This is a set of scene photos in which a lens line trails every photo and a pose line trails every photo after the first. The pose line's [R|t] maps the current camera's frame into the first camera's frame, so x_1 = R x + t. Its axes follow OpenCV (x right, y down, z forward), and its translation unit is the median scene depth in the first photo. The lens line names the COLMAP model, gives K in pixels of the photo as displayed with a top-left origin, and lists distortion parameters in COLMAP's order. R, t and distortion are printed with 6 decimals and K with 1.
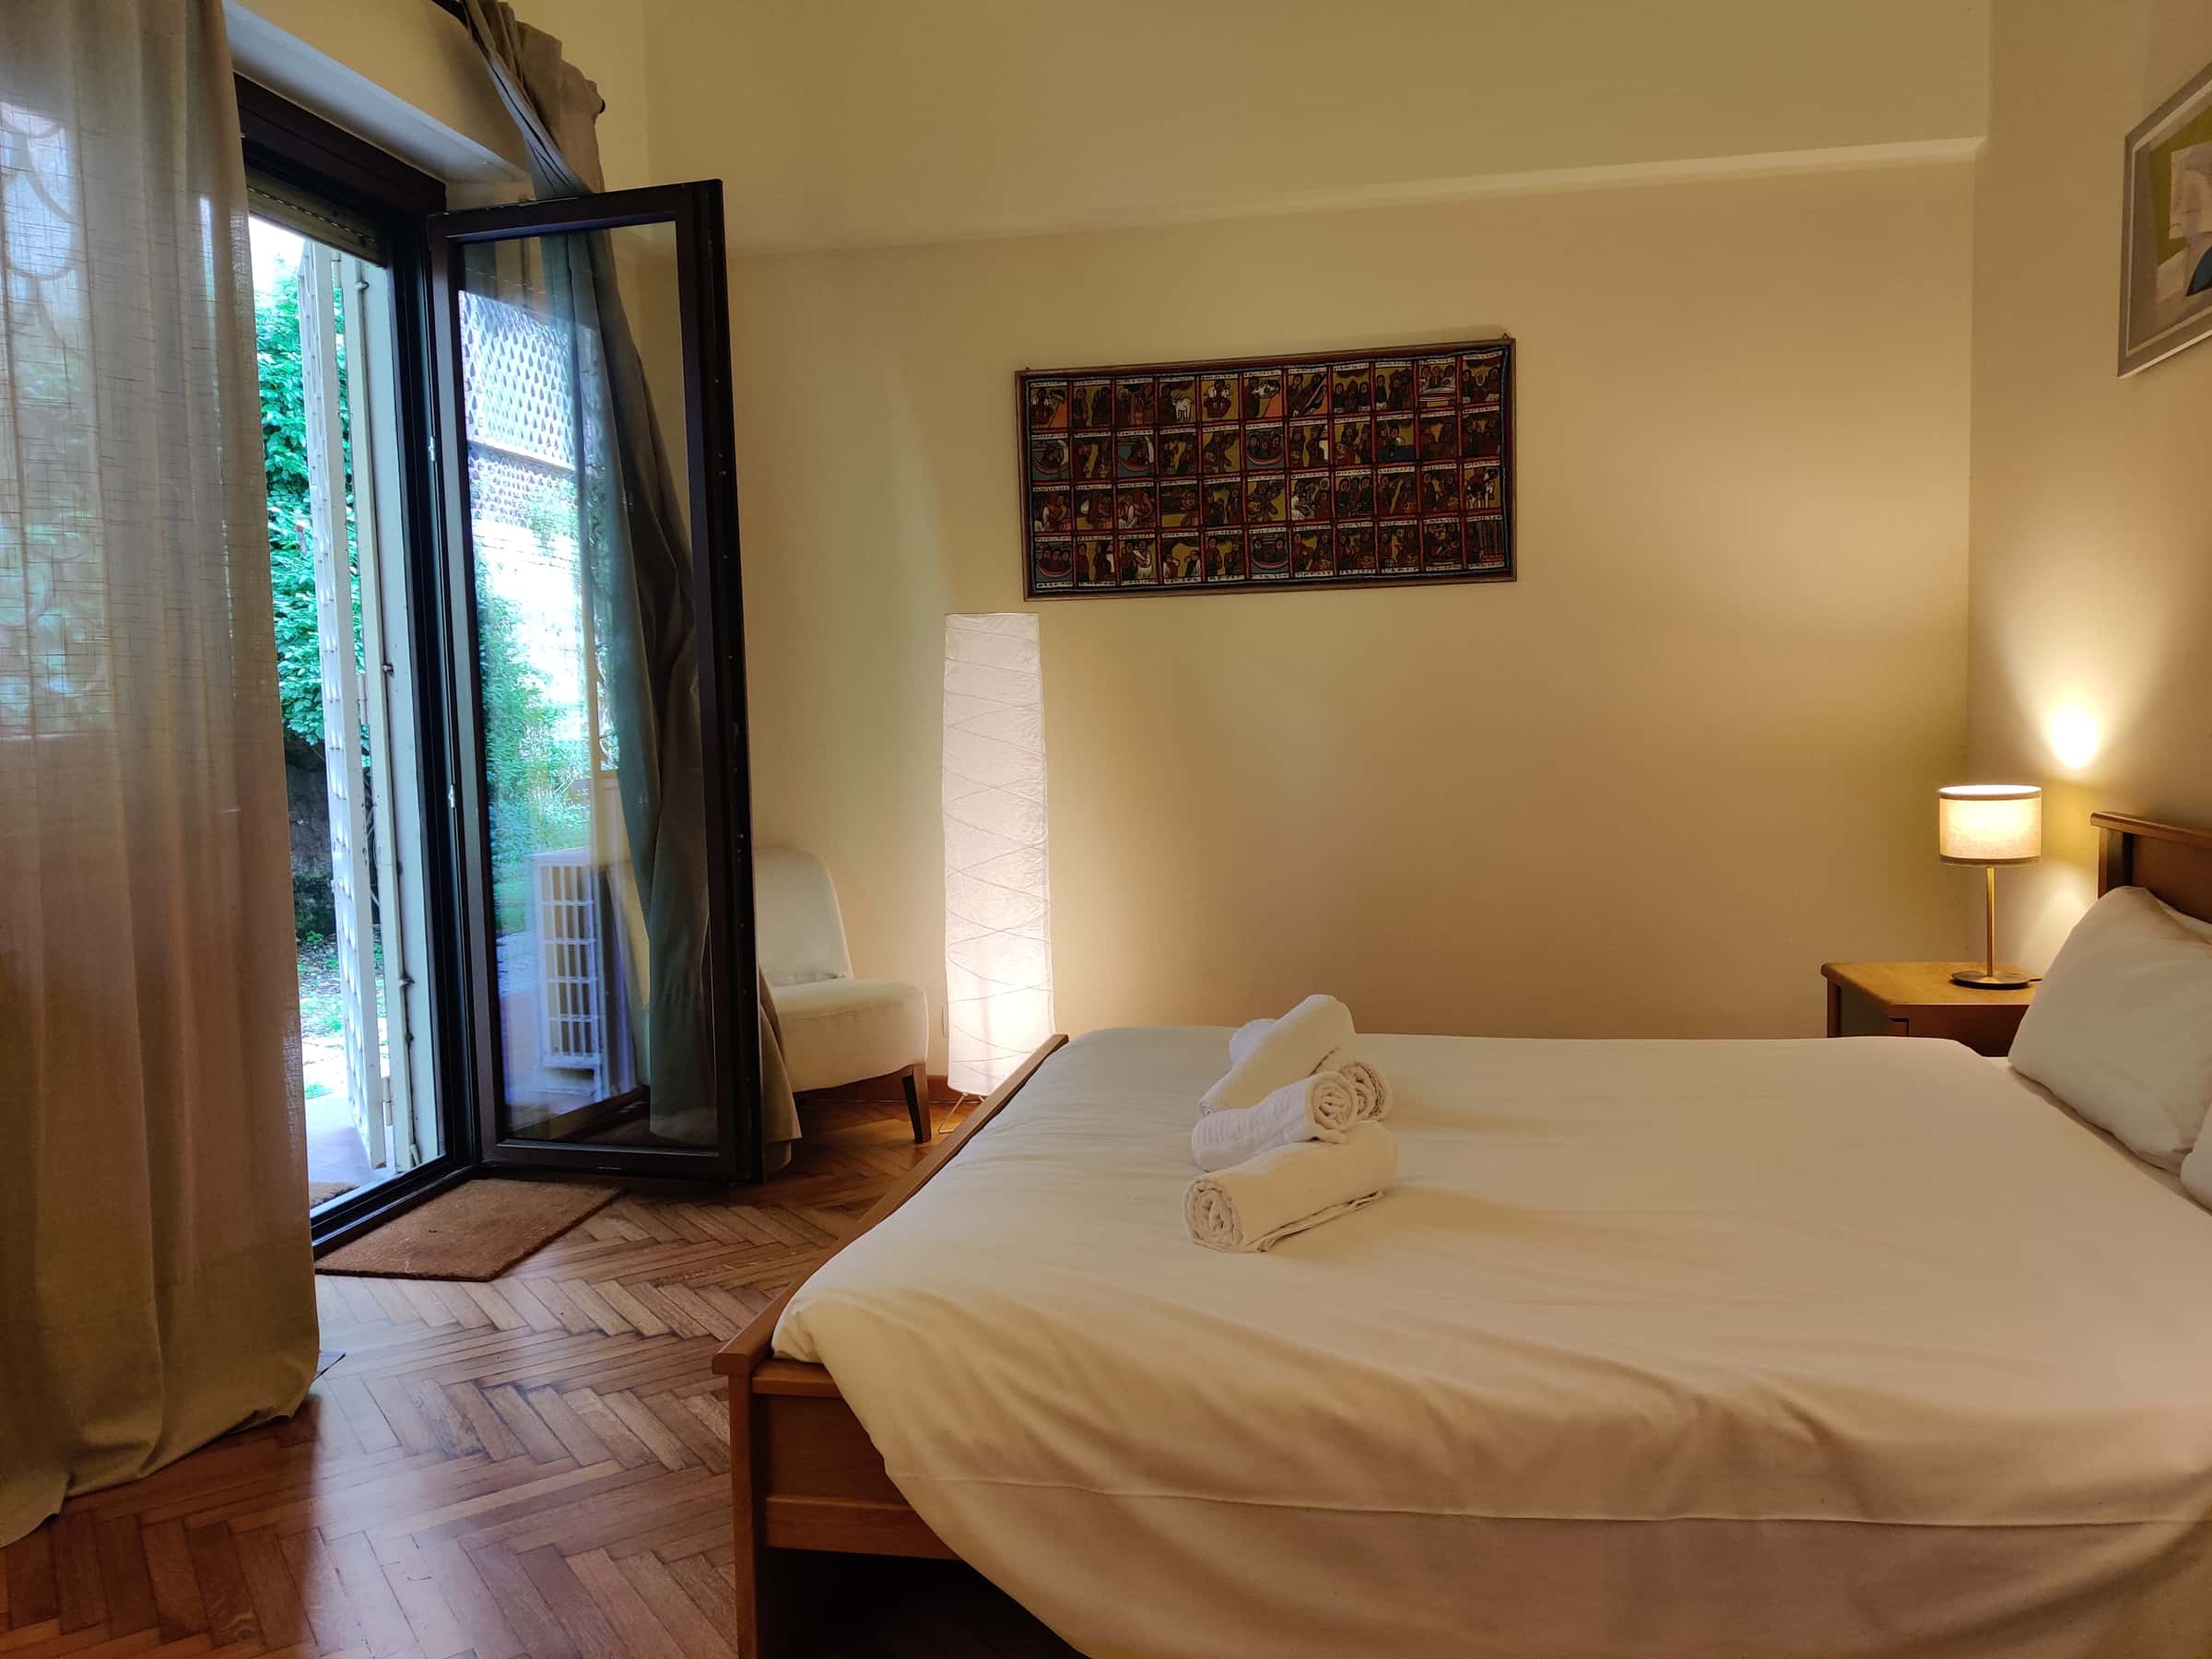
lens RADIAL K [[1660.6, 0, 1117.4], [0, 1660.6, 837.0], [0, 0, 1]] dist [0.013096, -0.020658]
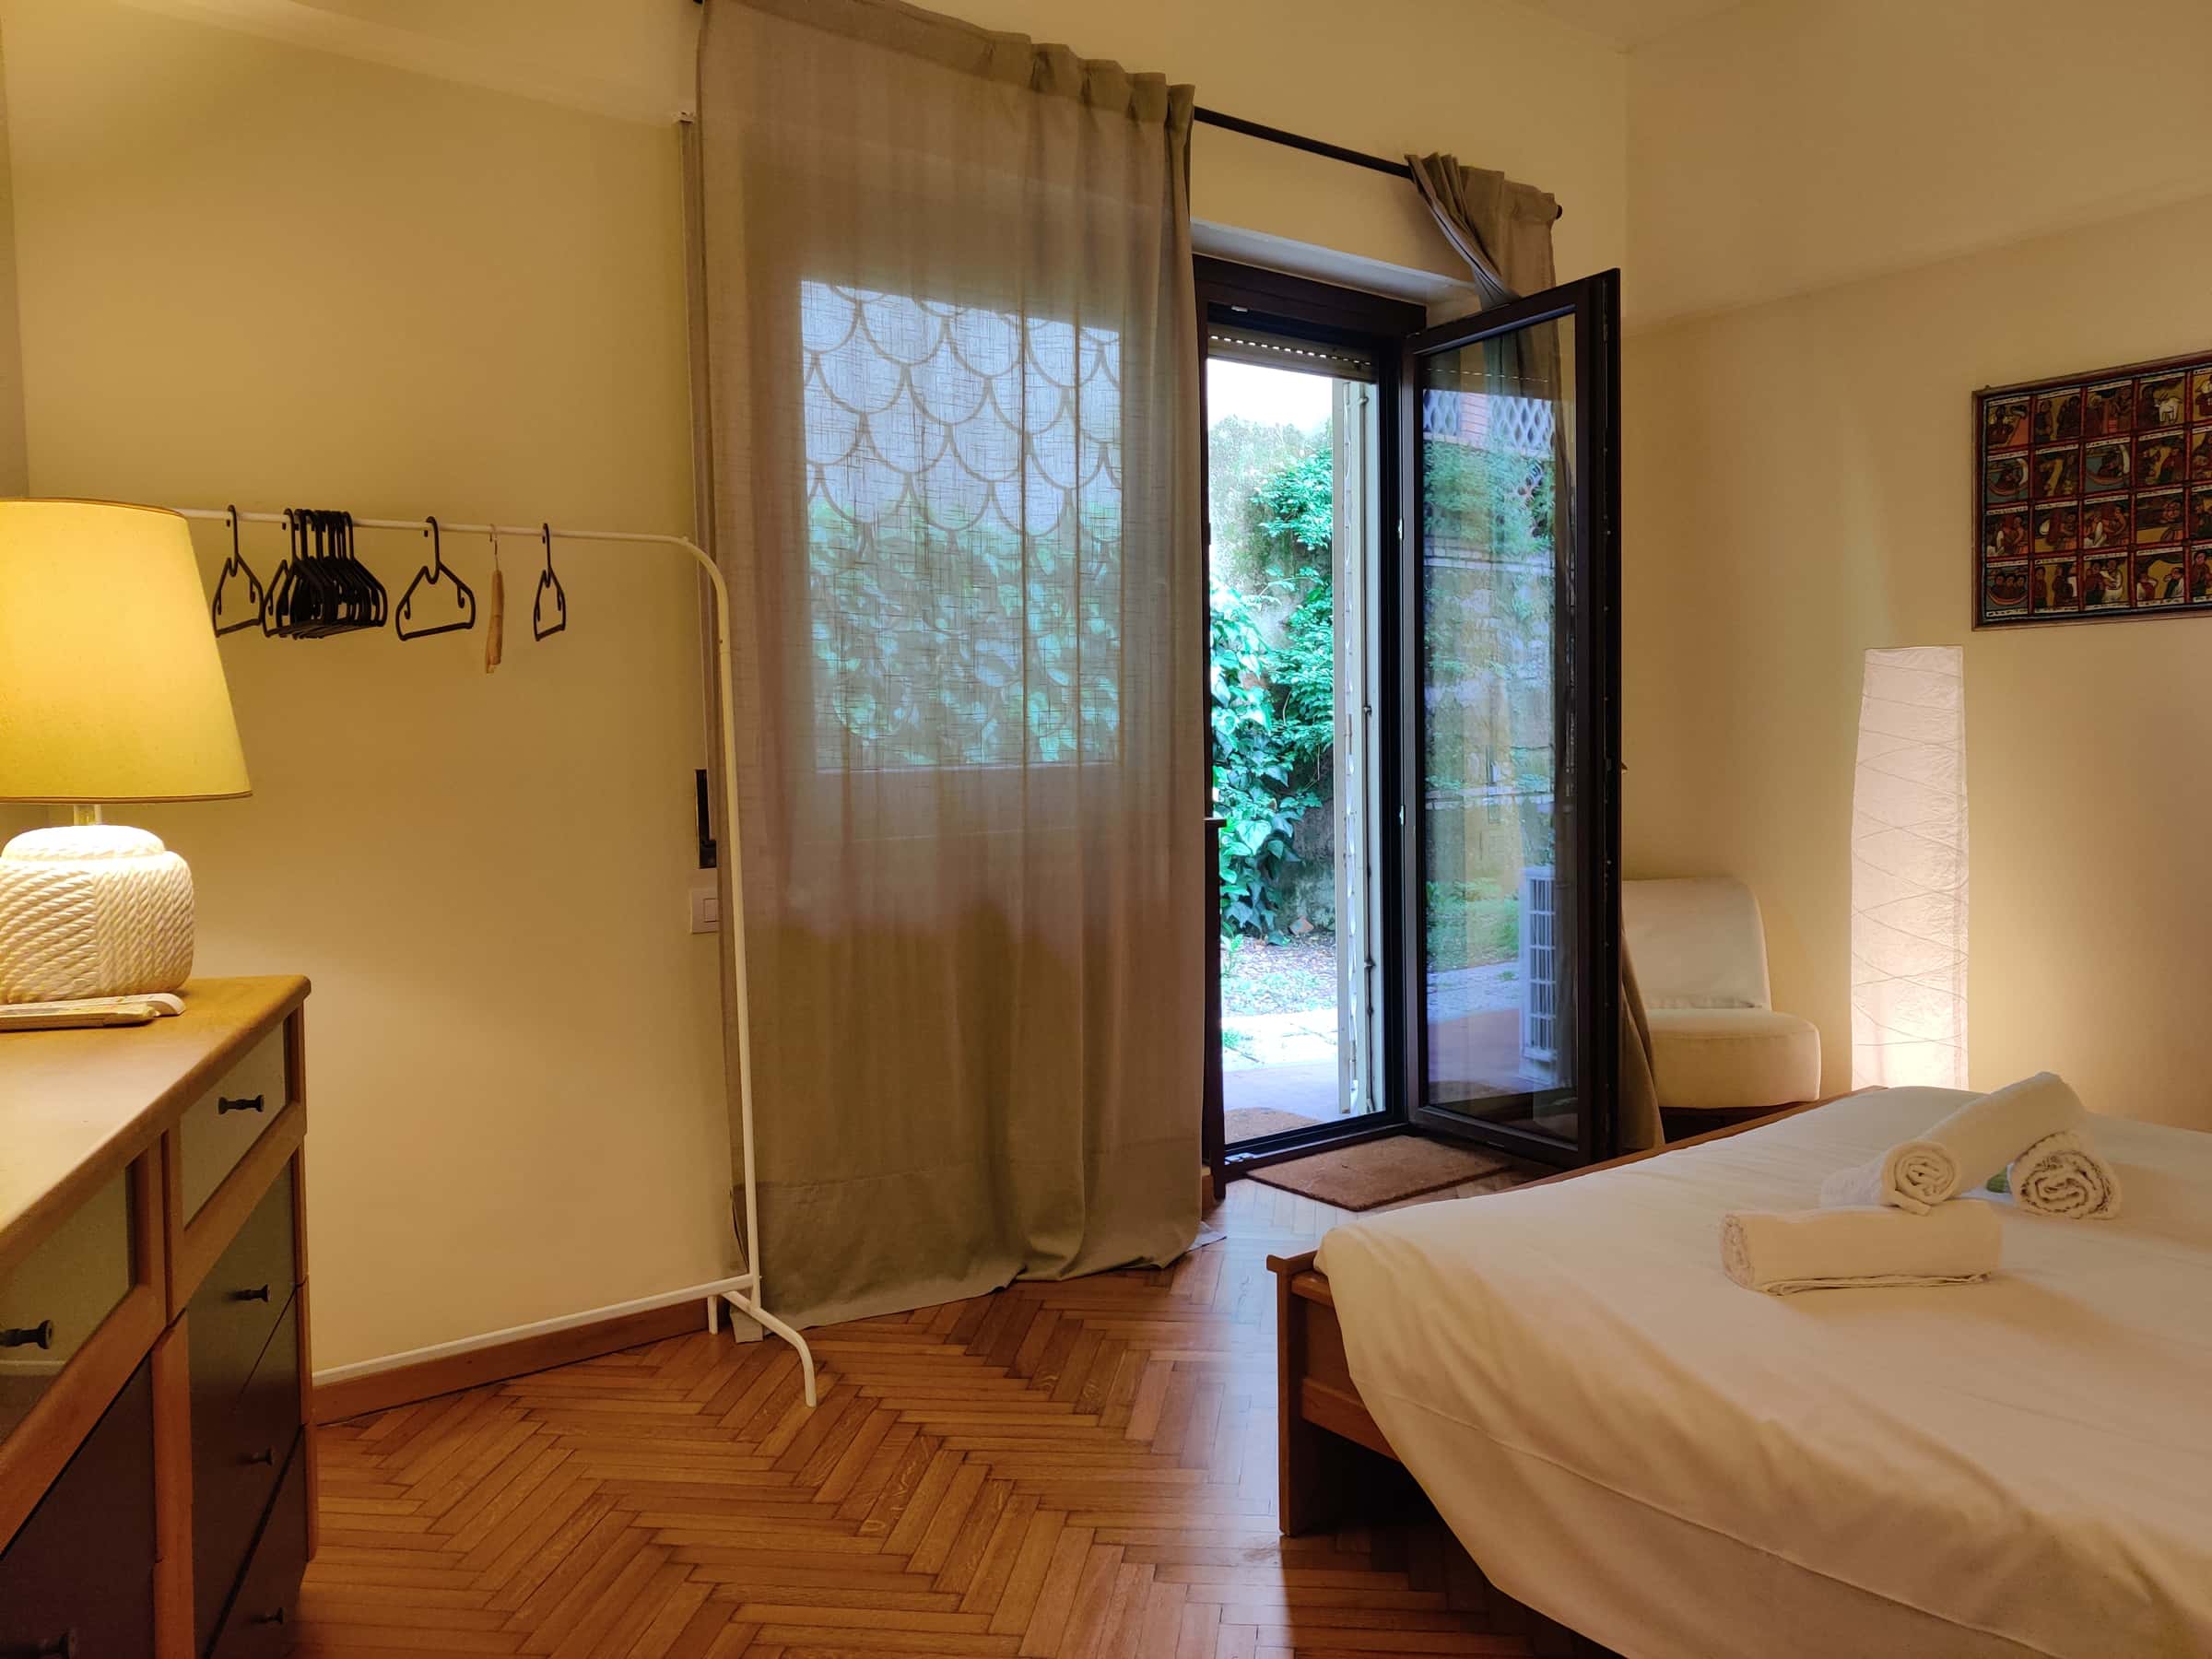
lens RADIAL K [[1660.6, 0, 1109.9], [0, 1660.6, 820.0], [0, 0, 1]] dist [0.013096, -0.020658]
pose [[0.730142, 0.043289, -0.681923, 0.279072], [-0.055485, 0.998452, 0.003974, -0.014040], [0.681039, 0.034935, 0.731414, -0.024902]]
